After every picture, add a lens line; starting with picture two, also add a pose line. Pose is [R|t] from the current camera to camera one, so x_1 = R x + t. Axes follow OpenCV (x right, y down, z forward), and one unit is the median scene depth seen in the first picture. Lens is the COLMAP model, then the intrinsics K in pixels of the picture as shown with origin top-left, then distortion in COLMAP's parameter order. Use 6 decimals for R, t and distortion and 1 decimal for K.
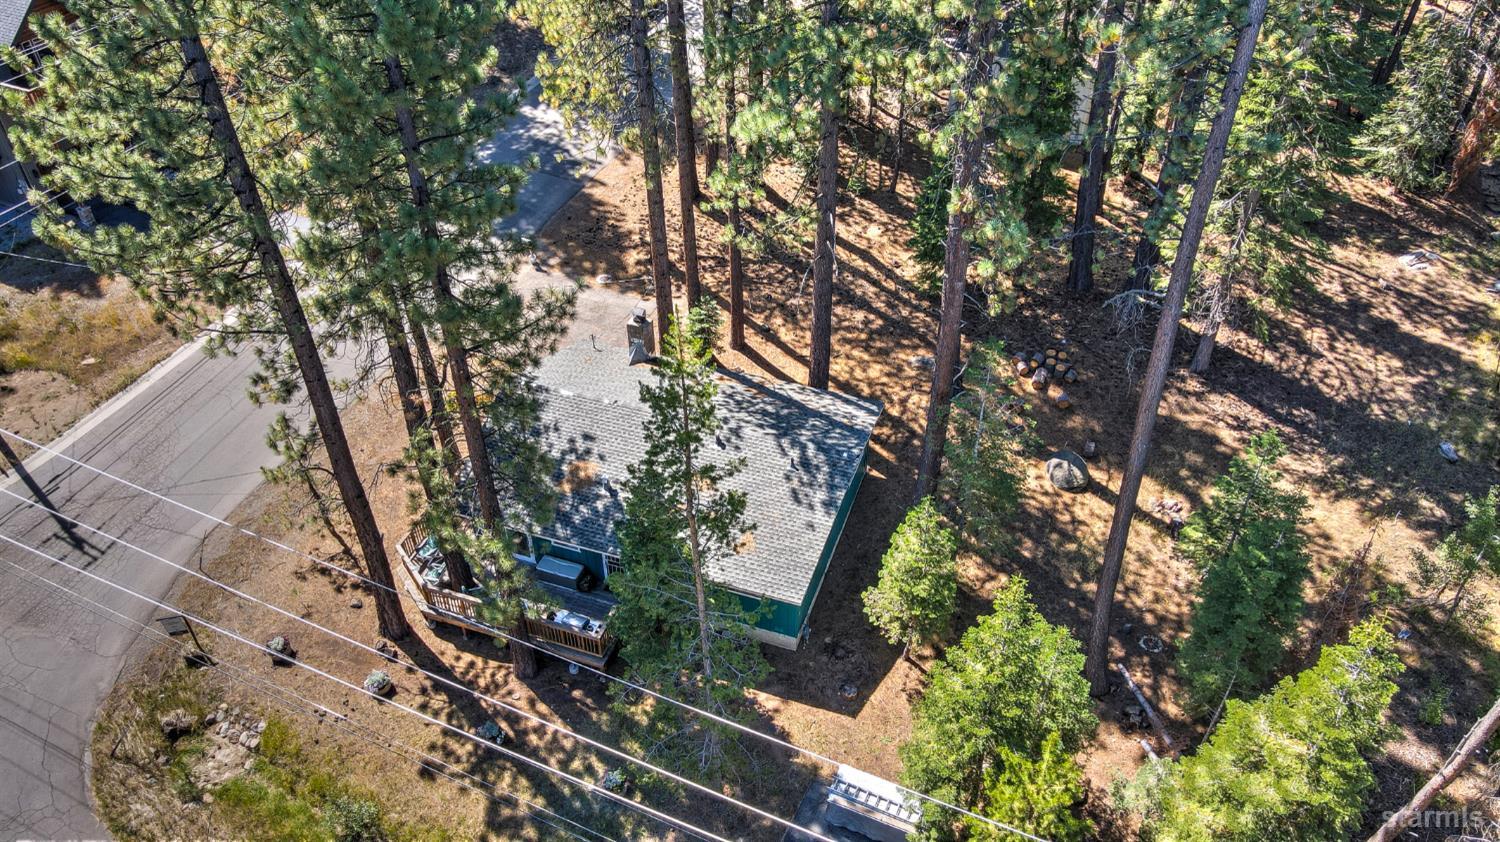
lens RADIAL K [[1102.3, 0, 757.4], [0, 1102.3, 417.8], [0, 0, 1]] dist [-0.002605, 0.040007]
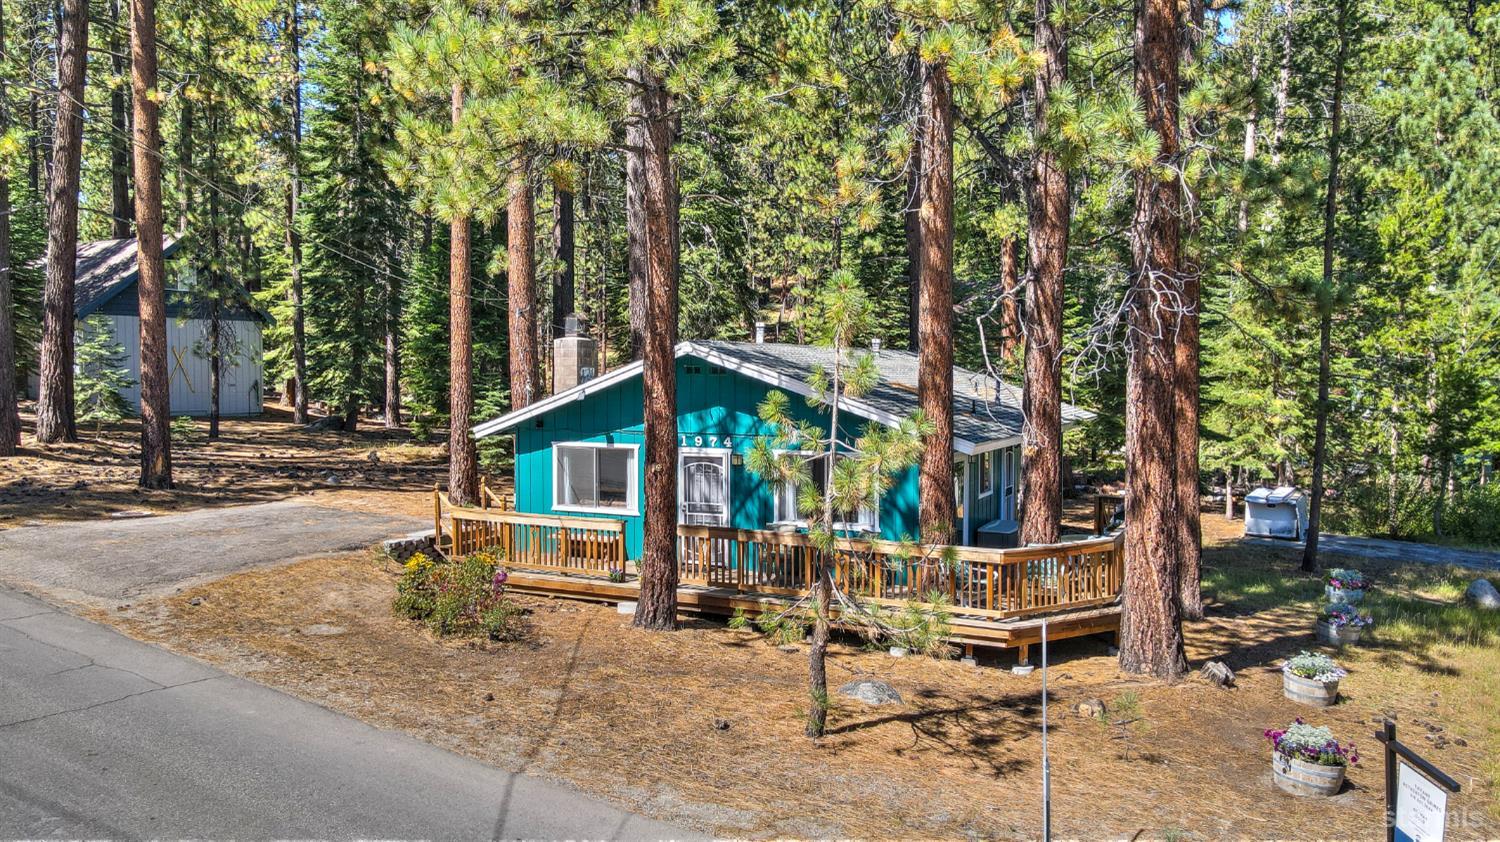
lens RADIAL K [[1085.9, 0, 750.0], [0, 1085.9, 421.0], [0, 0, 1]] dist [0.002420, 0.000274]
pose [[0.123071, -0.052996, 0.990982, -0.720068], [0.634379, 0.772112, -0.037493, 0.029158], [-0.763162, 0.633272, 0.128644, 0.941166]]
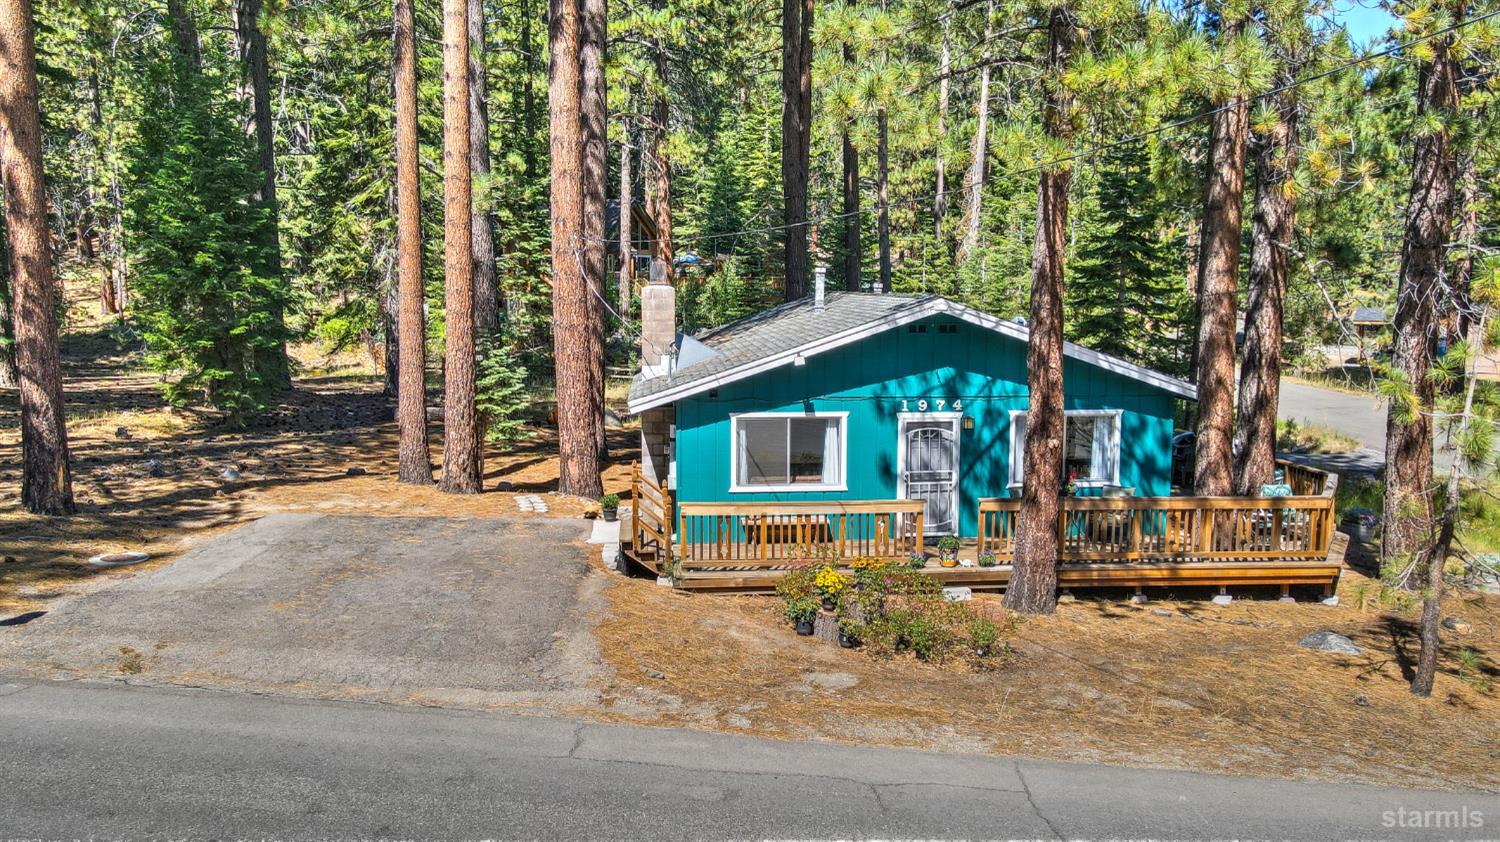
lens RADIAL K [[1102.3, 0, 757.4], [0, 1102.3, 417.8], [0, 0, 1]] dist [-0.002605, 0.040007]
pose [[-0.404012, -0.118600, 0.907033, -0.621318], [0.582249, 0.731419, 0.354983, -0.209630], [-0.705522, 0.671536, -0.226447, 1.198411]]
